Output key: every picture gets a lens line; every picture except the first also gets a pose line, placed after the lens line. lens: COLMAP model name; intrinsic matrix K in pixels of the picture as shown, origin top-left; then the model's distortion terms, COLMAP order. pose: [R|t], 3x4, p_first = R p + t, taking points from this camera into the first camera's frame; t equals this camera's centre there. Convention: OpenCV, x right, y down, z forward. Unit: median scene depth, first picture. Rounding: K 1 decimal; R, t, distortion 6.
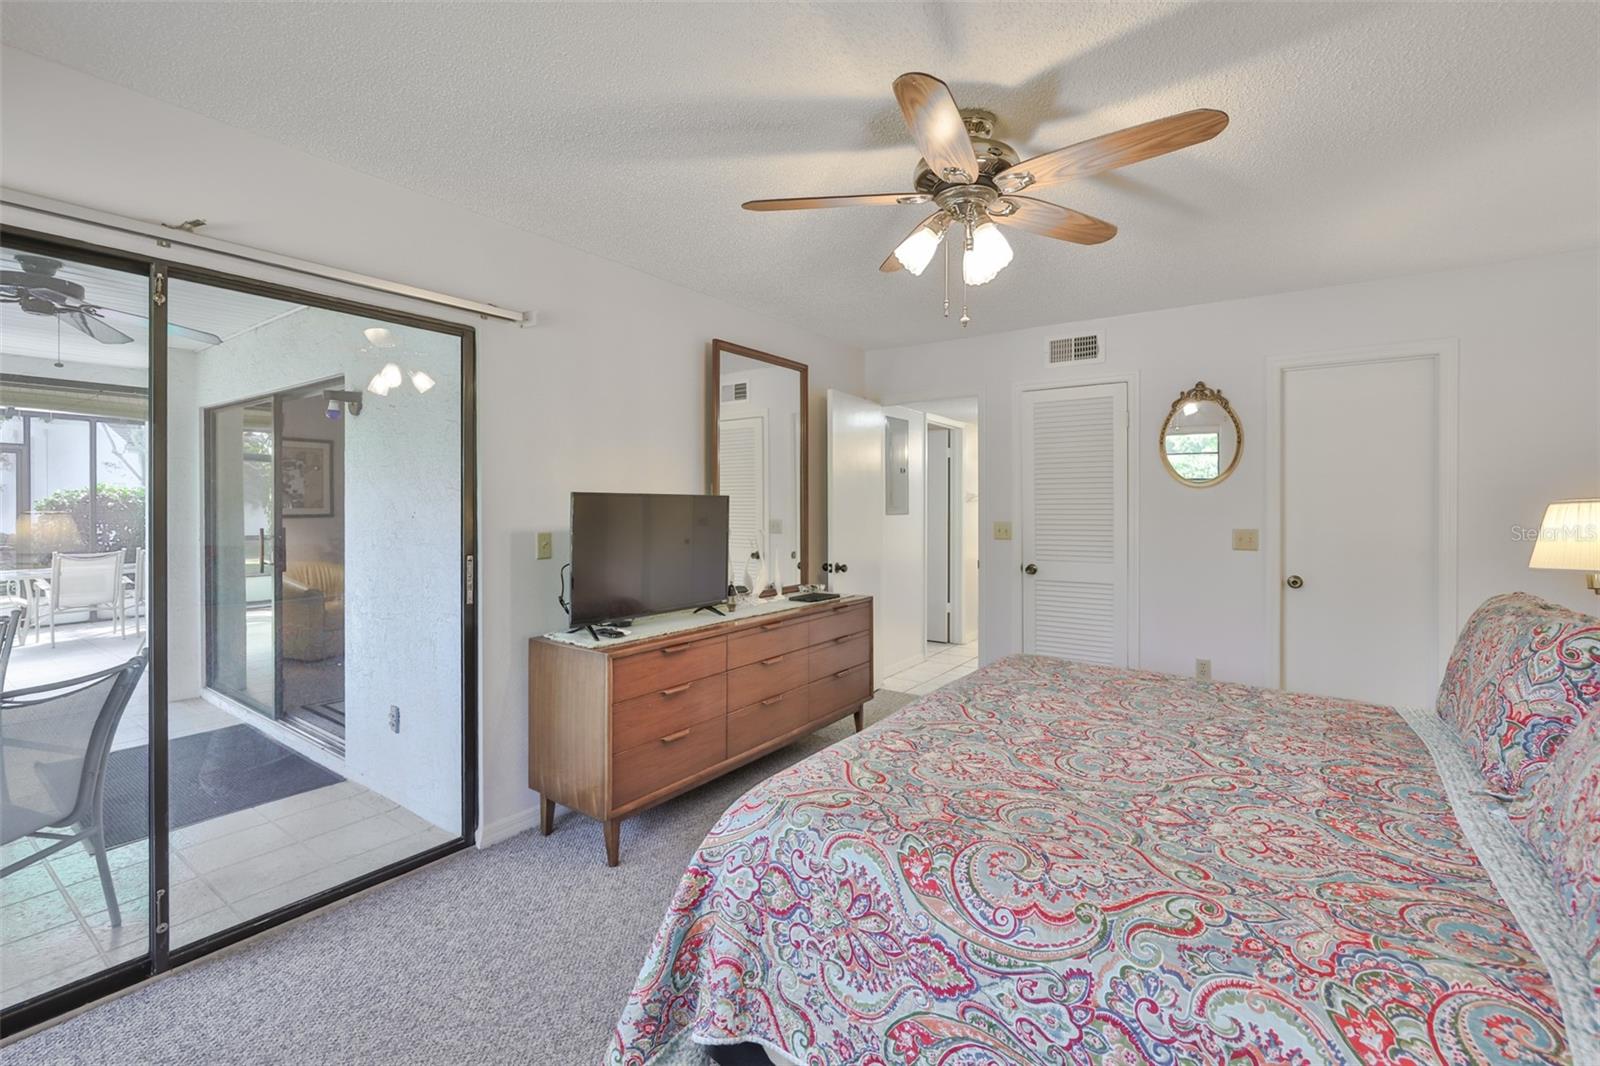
lens RADIAL K [[674.2, 0, 800.8], [0, 674.2, 527.6], [0, 0, 1]] dist [0.002715, 0.000061]
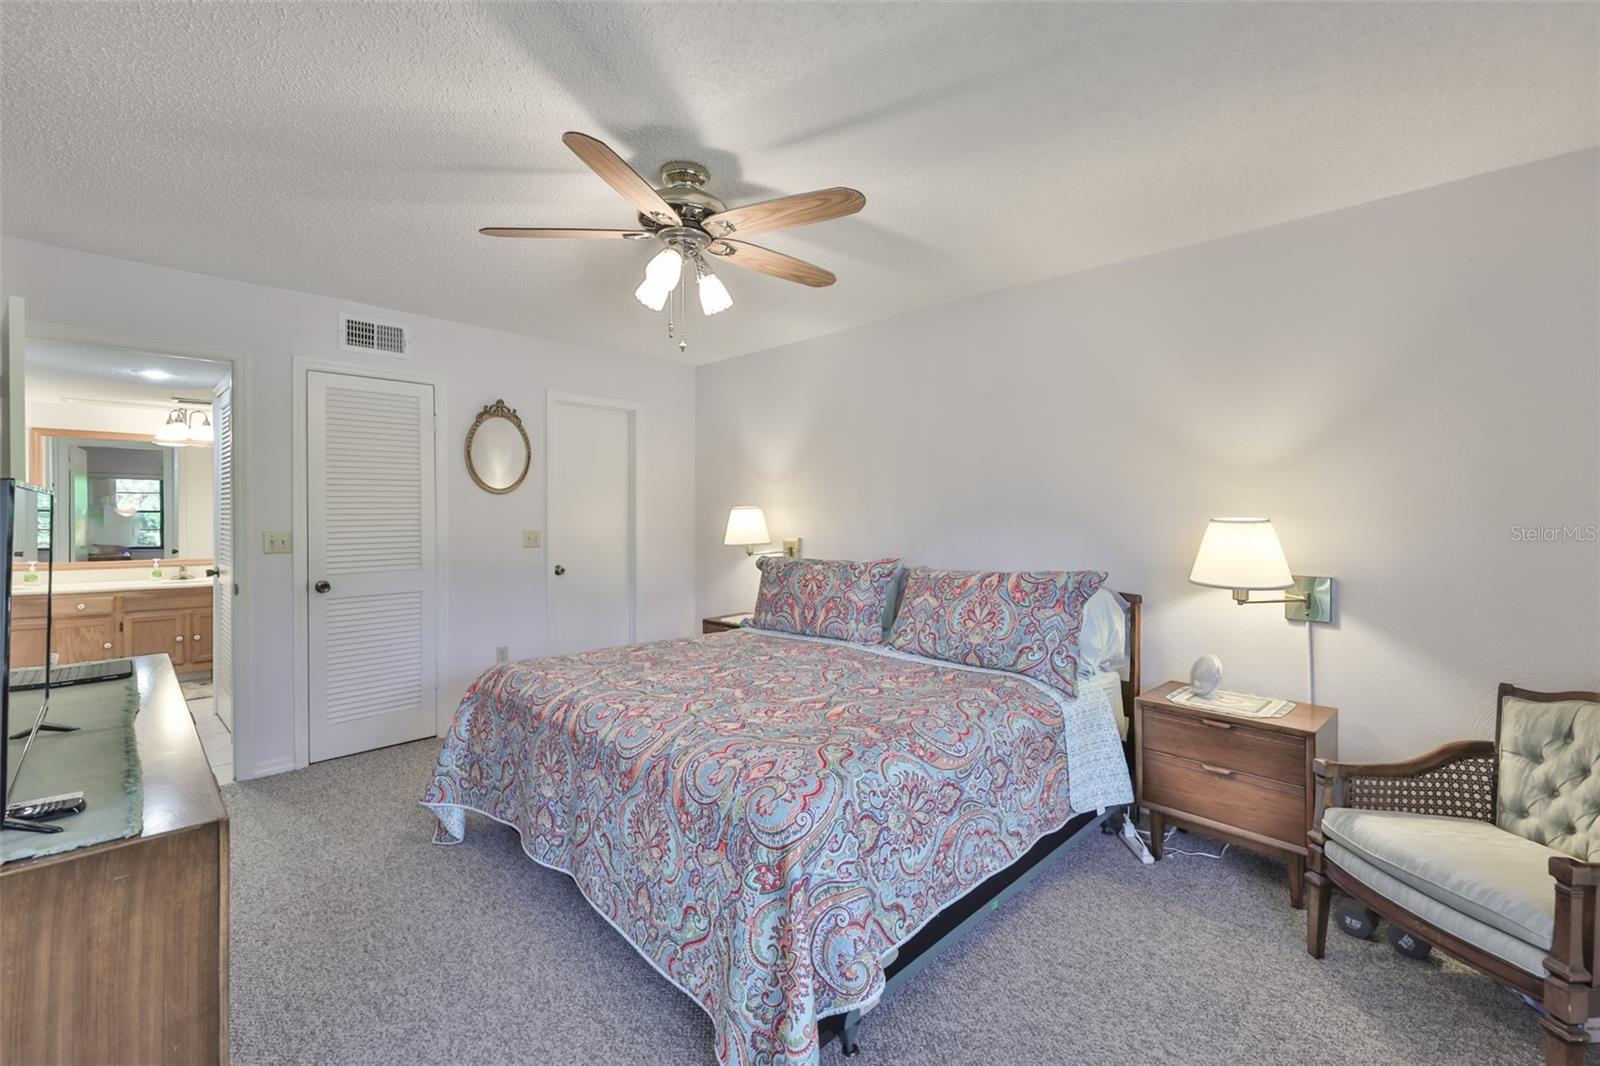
lens RADIAL K [[681.4, 0, 799.8], [0, 681.4, 527.1], [0, 0, 1]] dist [-0.001636, 0.000169]
pose [[0.167450, -0.022774, 0.985618, -1.260000], [0.030953, 0.999362, 0.017833, -0.027266], [-0.985395, 0.027522, 0.168048, 0.925589]]
